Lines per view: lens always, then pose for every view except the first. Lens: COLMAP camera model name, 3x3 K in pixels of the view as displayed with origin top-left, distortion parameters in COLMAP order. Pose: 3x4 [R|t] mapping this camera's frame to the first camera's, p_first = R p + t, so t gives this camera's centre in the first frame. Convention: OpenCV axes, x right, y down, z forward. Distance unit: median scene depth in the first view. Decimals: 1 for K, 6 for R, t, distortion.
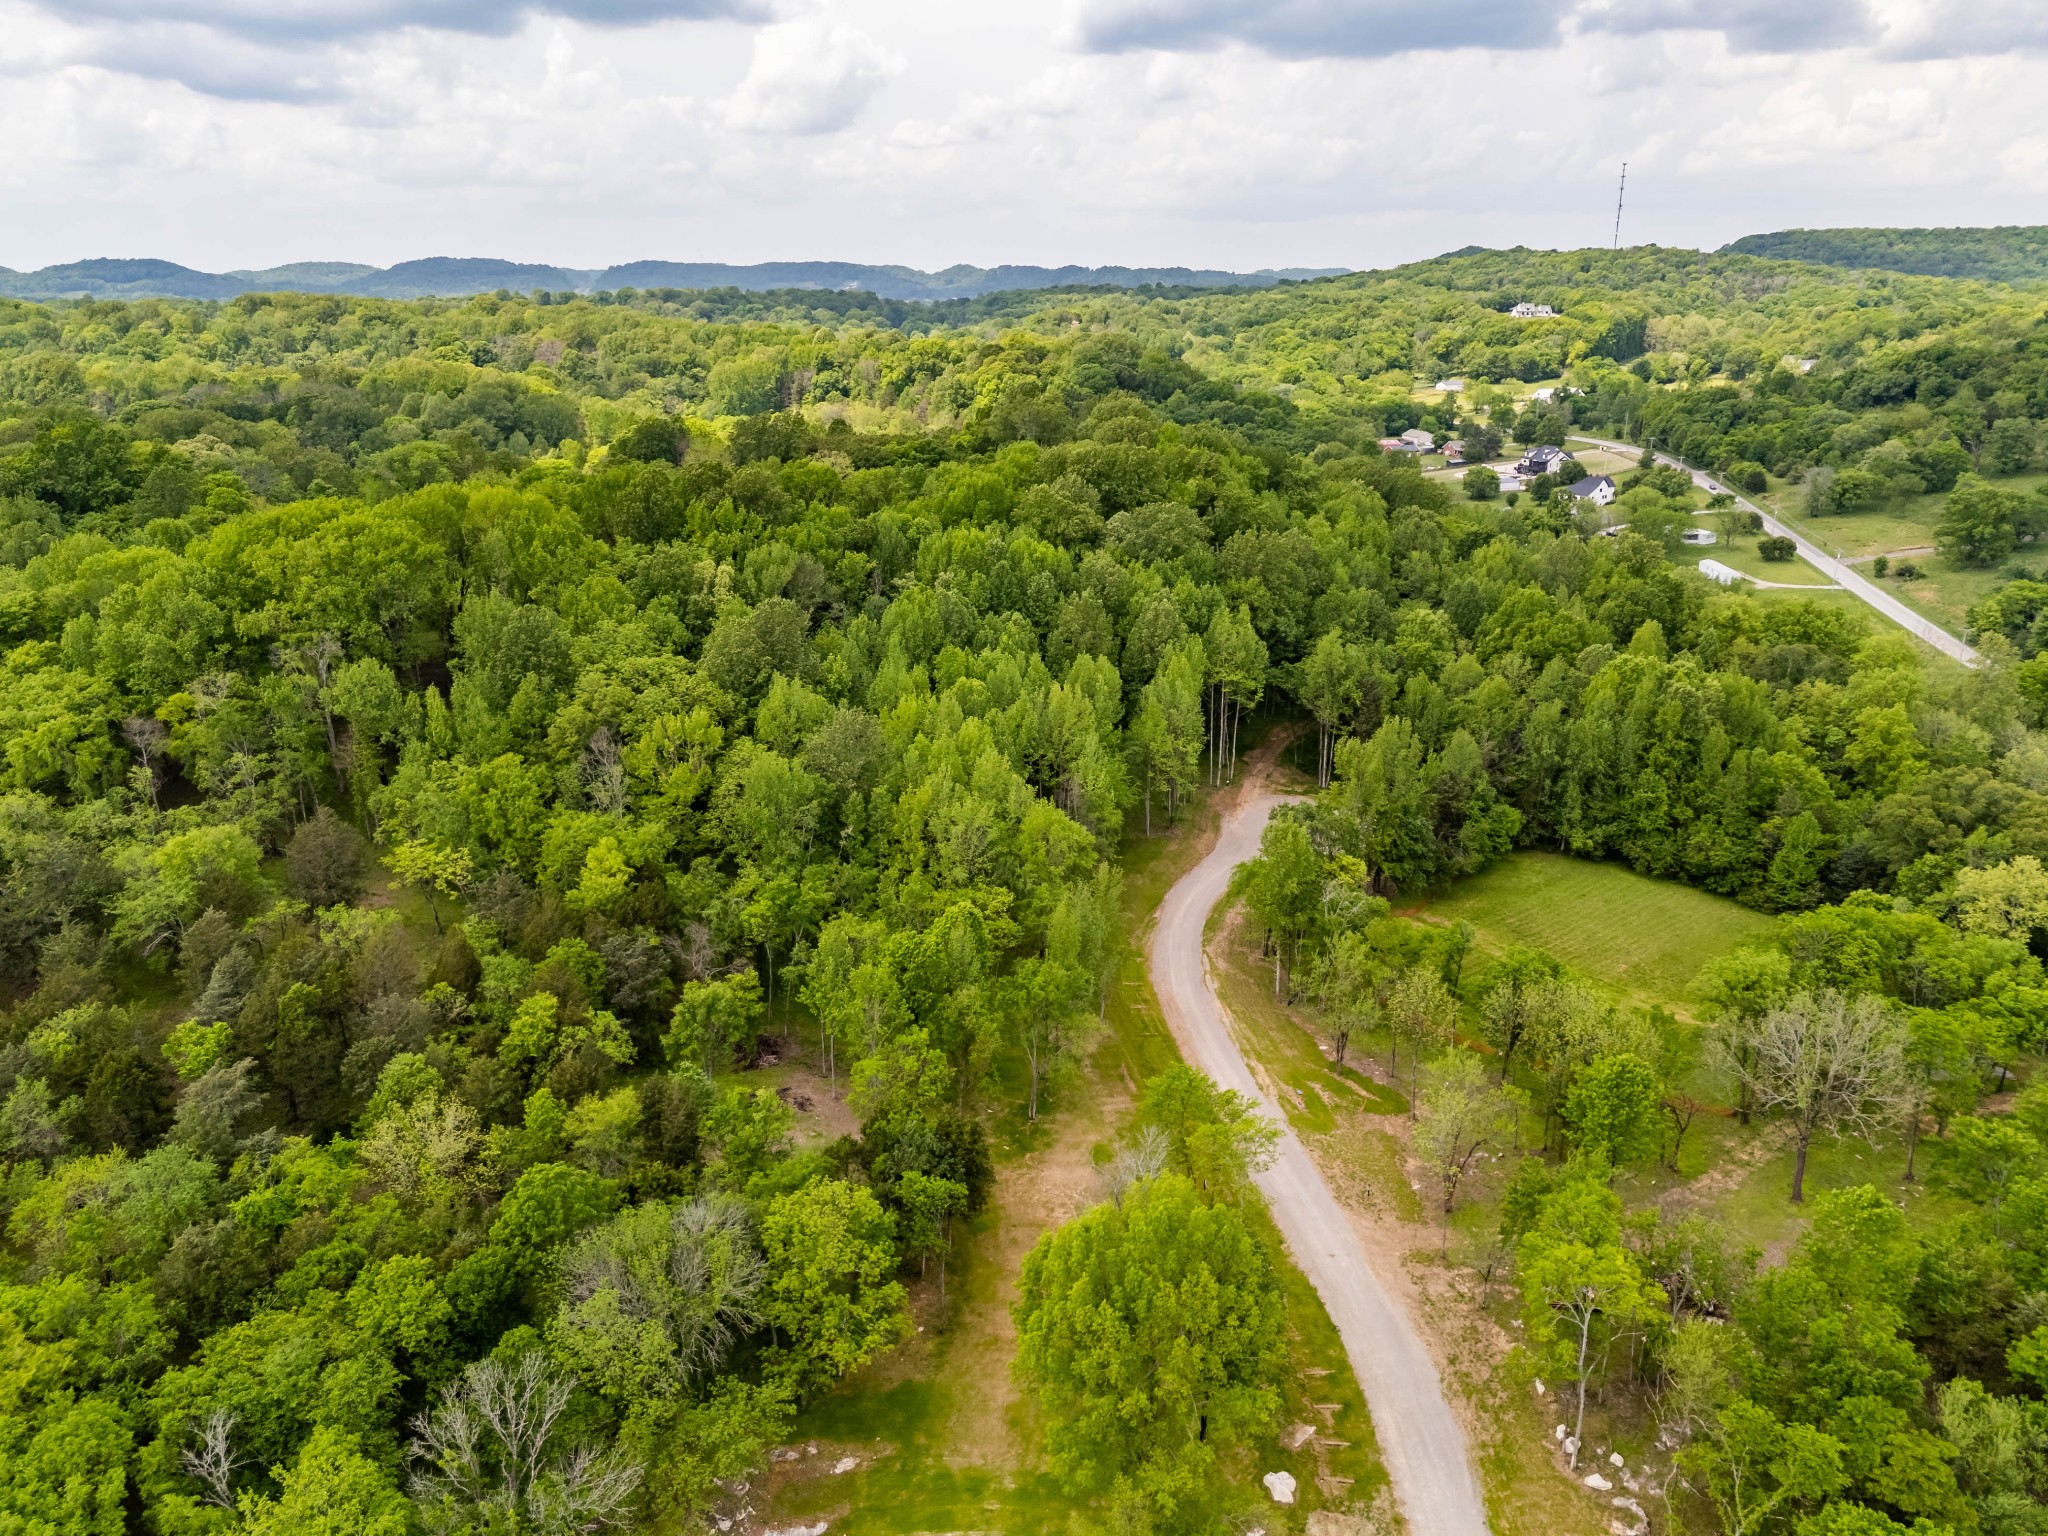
lens RADIAL K [[1499.2, 0, 1026.6], [0, 1499.2, 764.1], [0, 0, 1]] dist [0.083524, -0.086704]
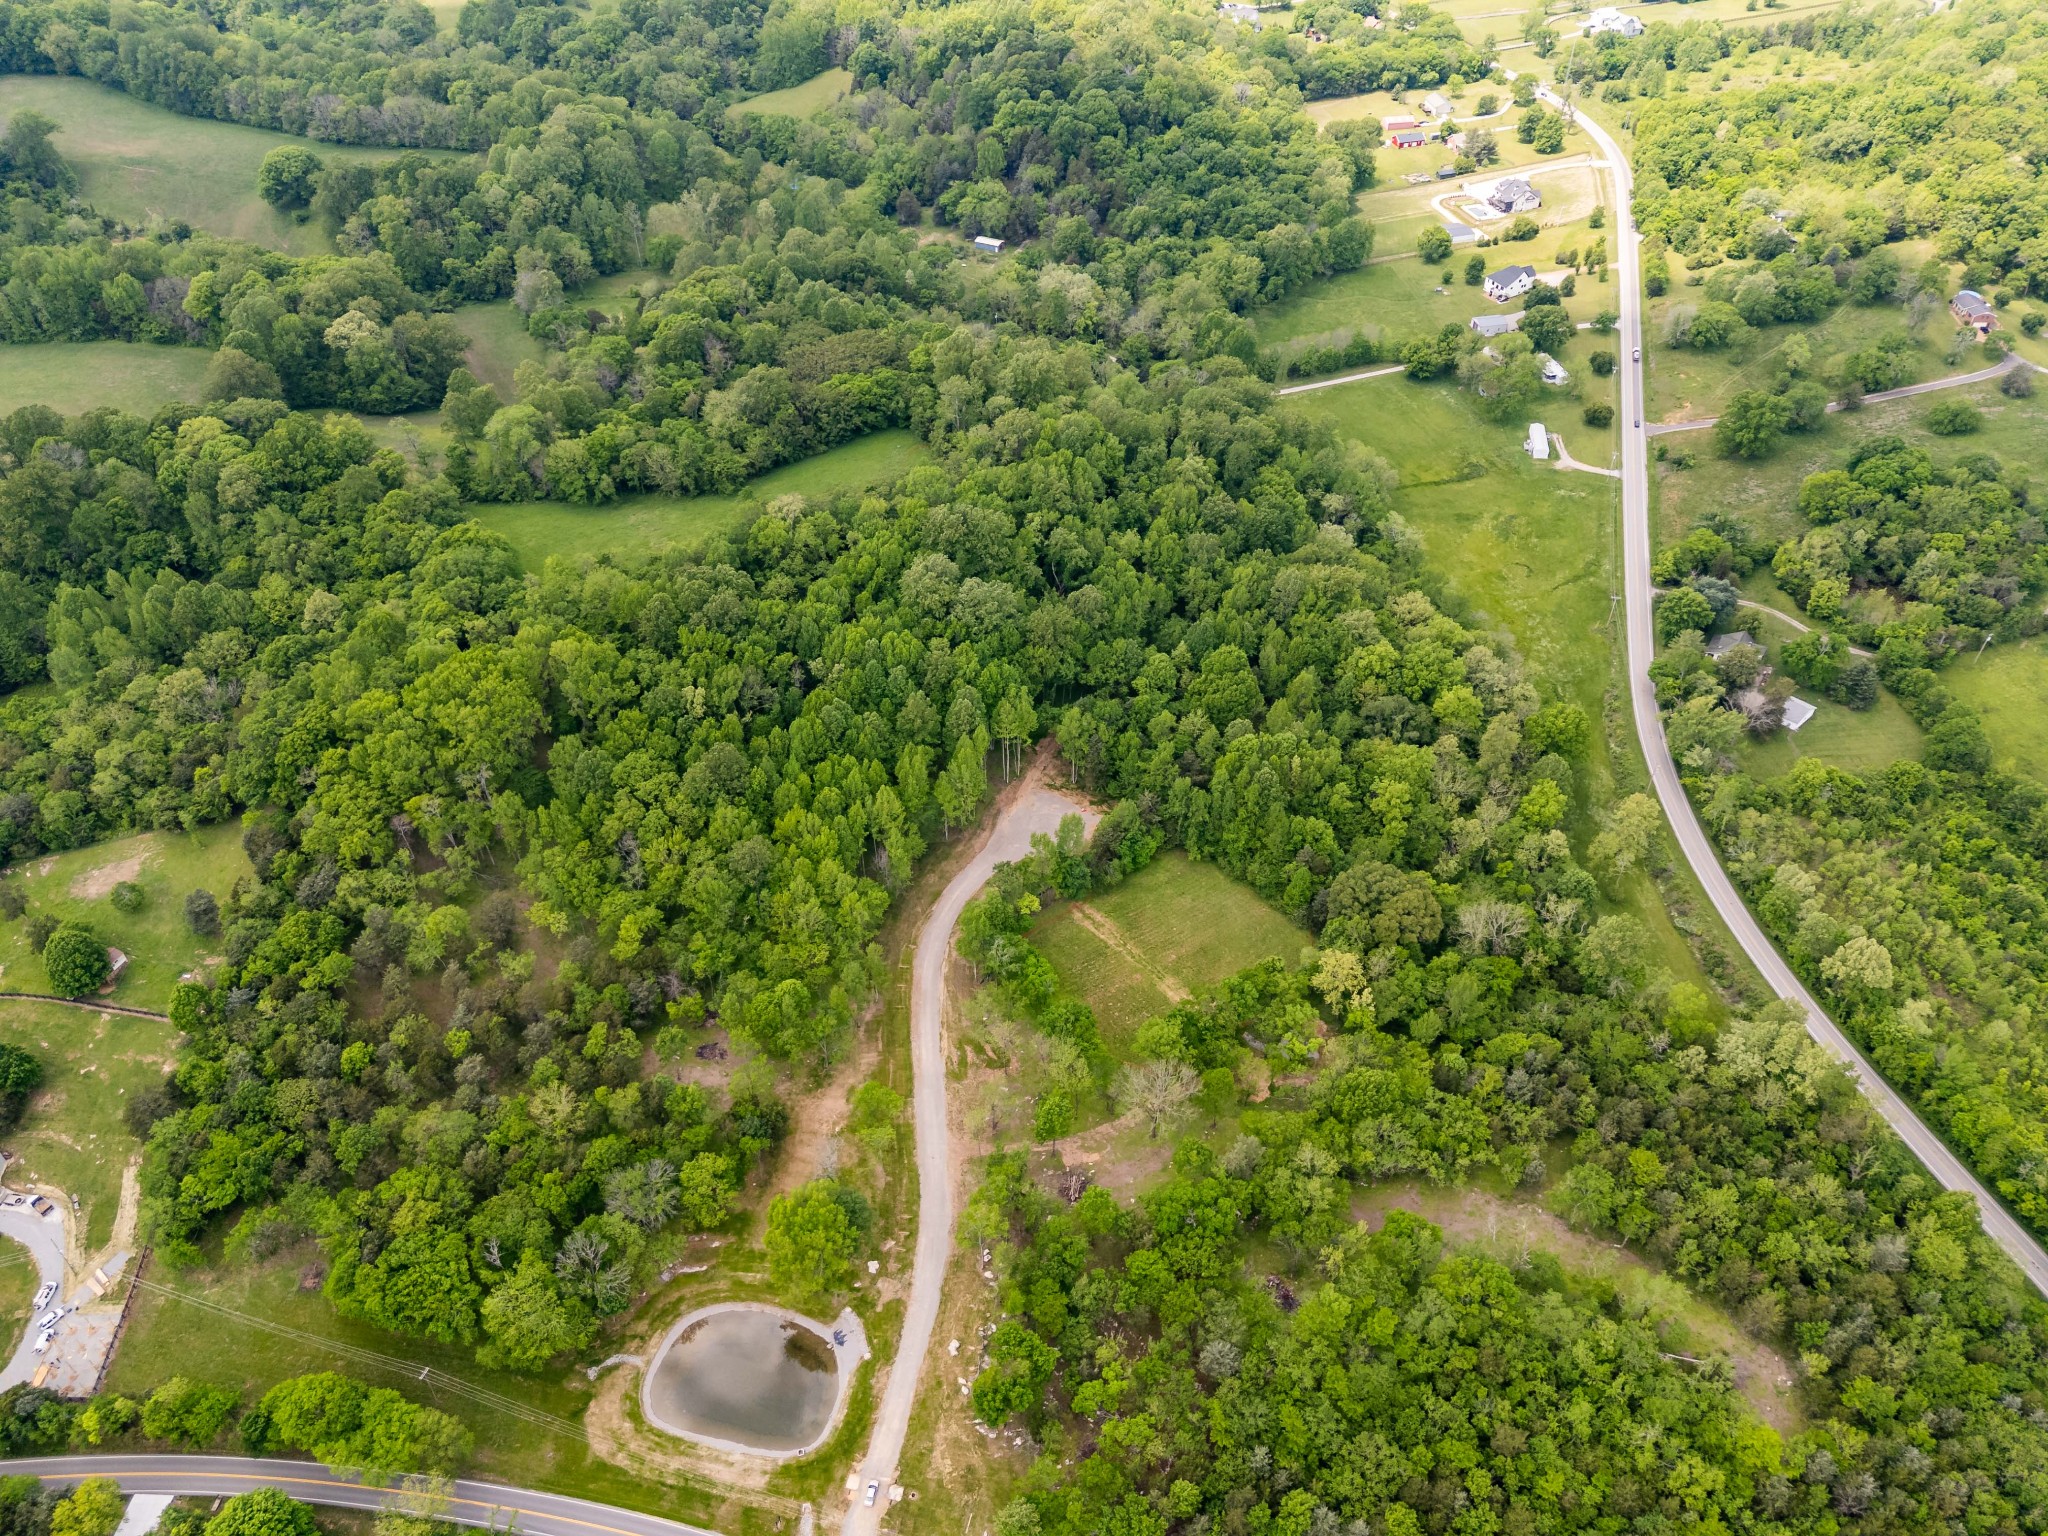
lens RADIAL K [[1498.9, 0, 1024.0], [0, 1498.9, 768.0], [0, 0, 1]] dist [0.074126, -0.066614]
pose [[0.995323, 0.067516, -0.069086, 0.458076], [-0.035002, 0.918655, 0.393507, -1.152832], [0.090034, -0.389248, 0.916722, -0.899180]]
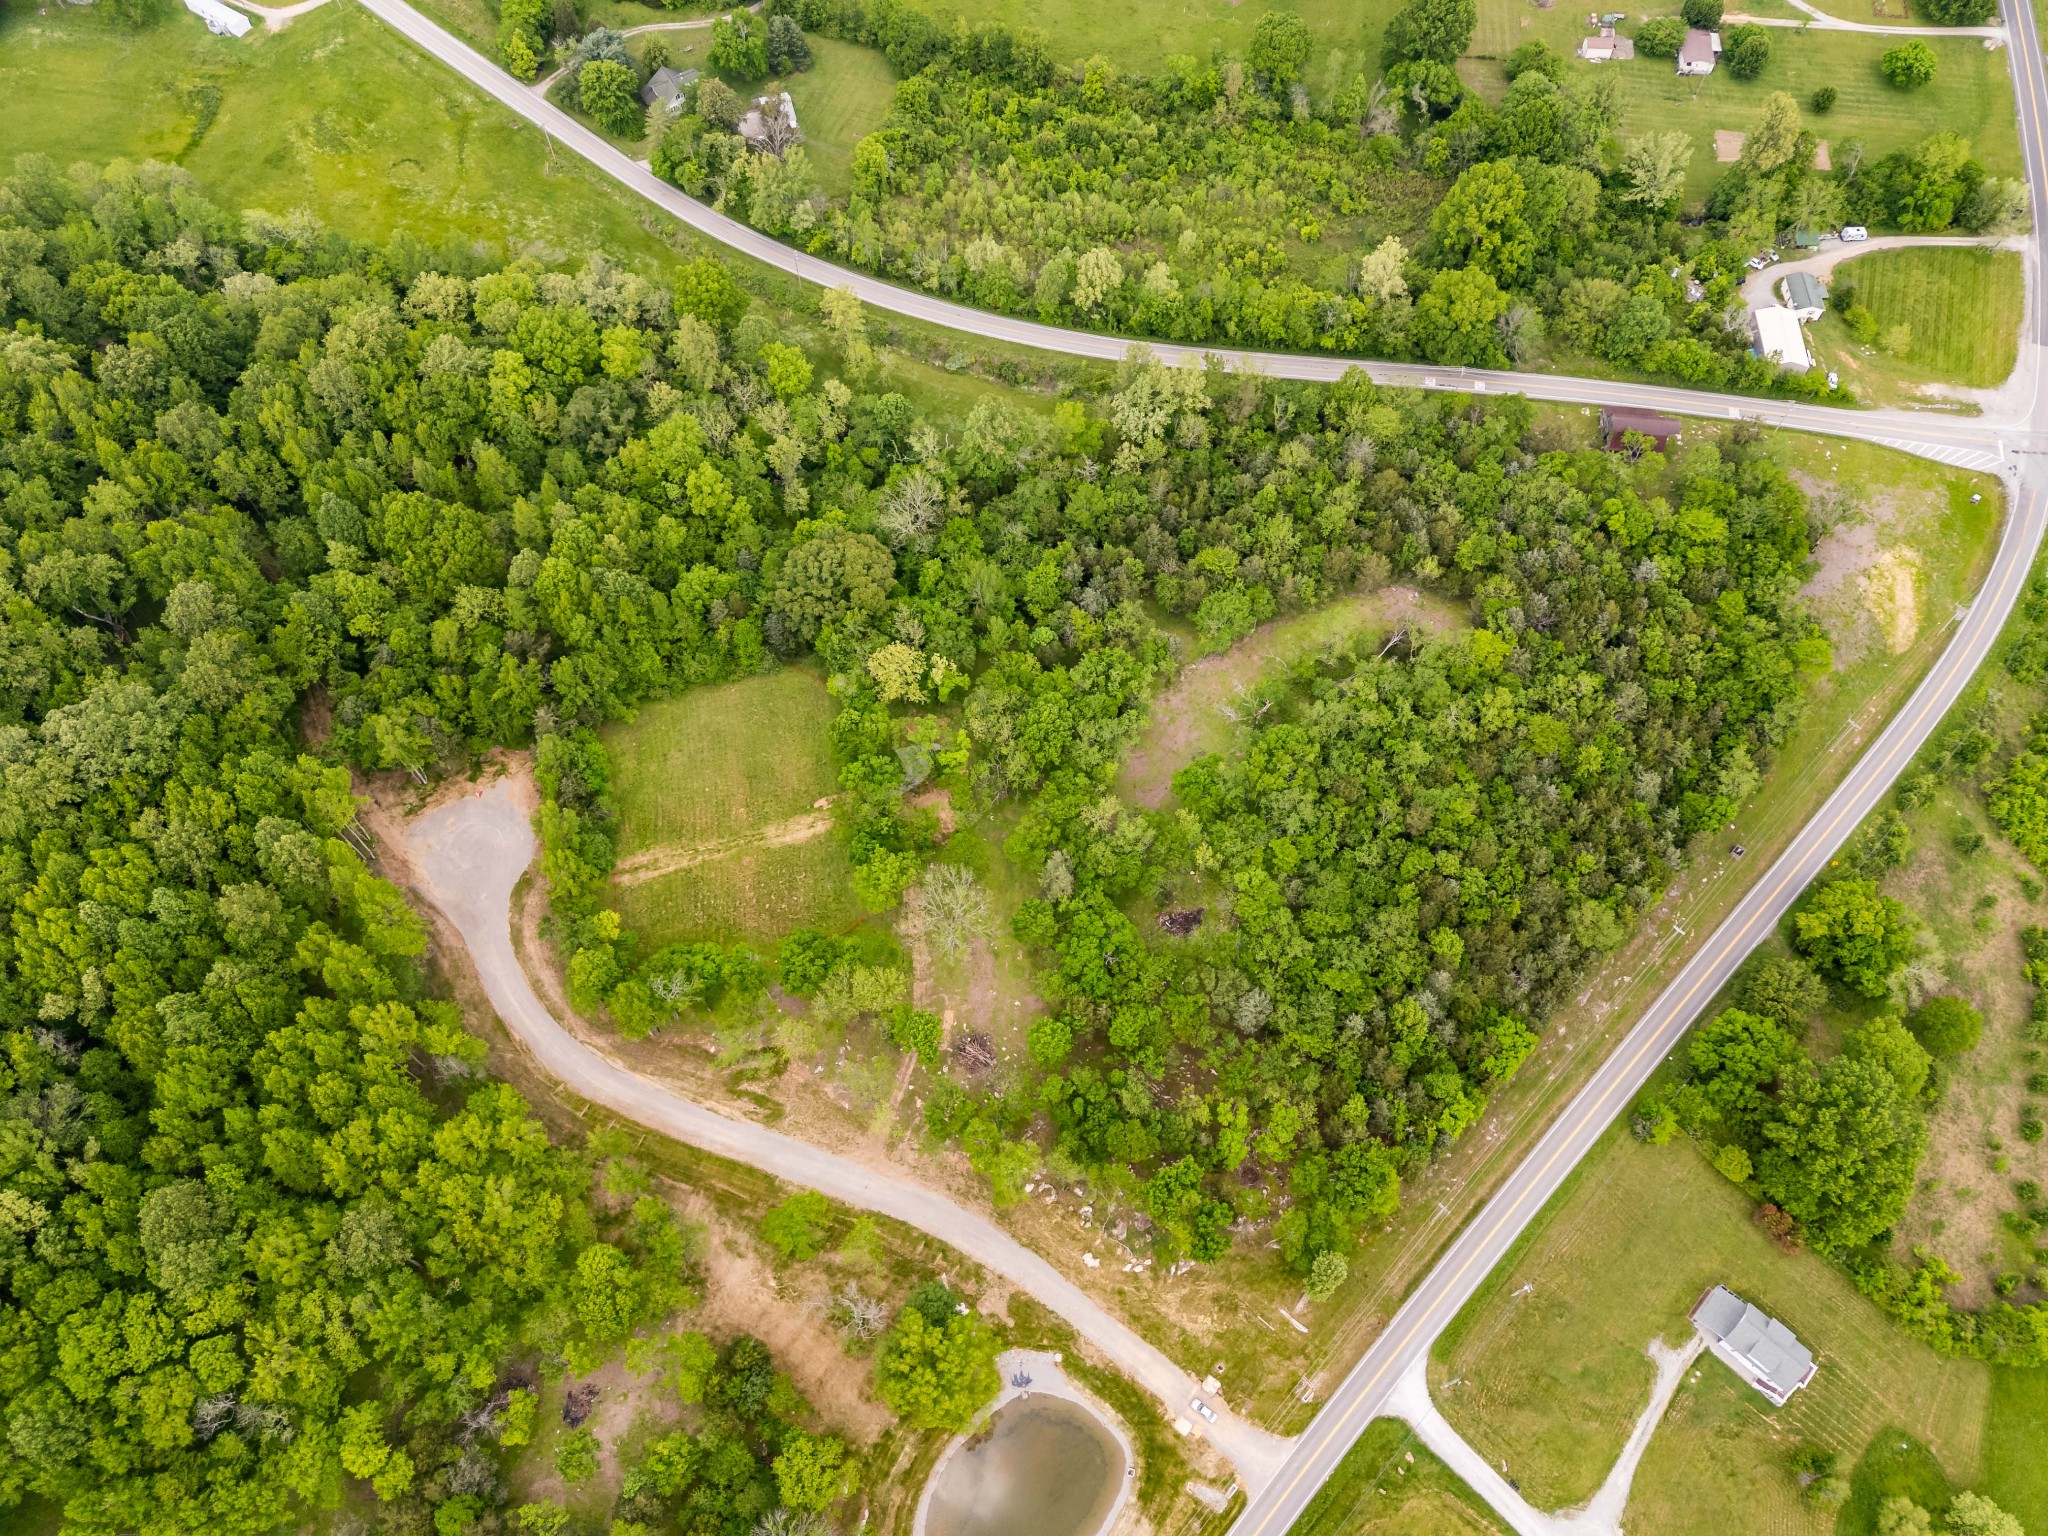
lens RADIAL K [[1499.2, 0, 1026.6], [0, 1499.2, 764.1], [0, 0, 1]] dist [0.083524, -0.086704]
pose [[0.507384, -0.755710, 0.414081, -0.088013], [0.264964, 0.594068, 0.759525, -1.414939], [-0.819973, -0.275654, 0.501657, -0.004506]]
